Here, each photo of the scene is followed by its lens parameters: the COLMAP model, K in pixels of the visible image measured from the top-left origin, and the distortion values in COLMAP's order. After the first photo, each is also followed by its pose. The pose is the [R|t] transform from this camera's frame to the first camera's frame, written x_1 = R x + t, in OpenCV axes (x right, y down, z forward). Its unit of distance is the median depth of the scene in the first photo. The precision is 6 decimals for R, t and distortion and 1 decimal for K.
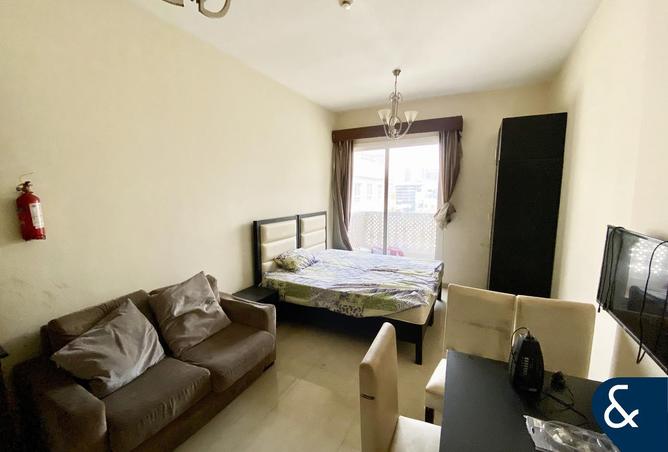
lens RADIAL K [[269.0, 0, 334.0], [0, 269.0, 226.0], [0, 0, 1]] dist [0.025049, -0.024291]
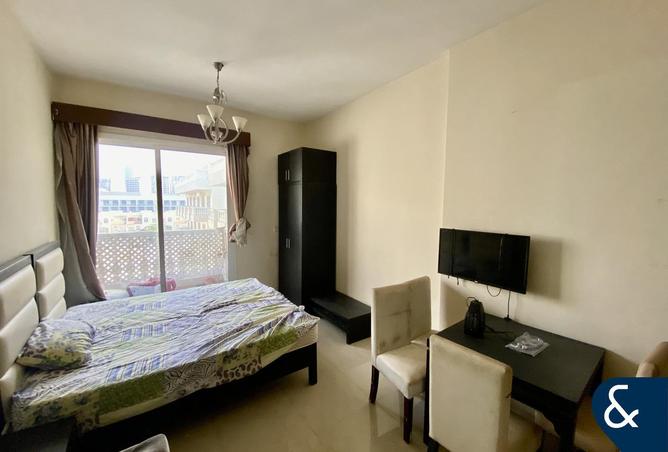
lens RADIAL K [[269.0, 0, 334.0], [0, 269.0, 226.0], [0, 0, 1]] dist [0.025049, -0.024291]
pose [[0.458728, -0.069679, 0.885841, -0.380012], [0.102029, 0.994457, 0.025387, -0.061499], [-0.882700, 0.078736, 0.463295, 0.337313]]
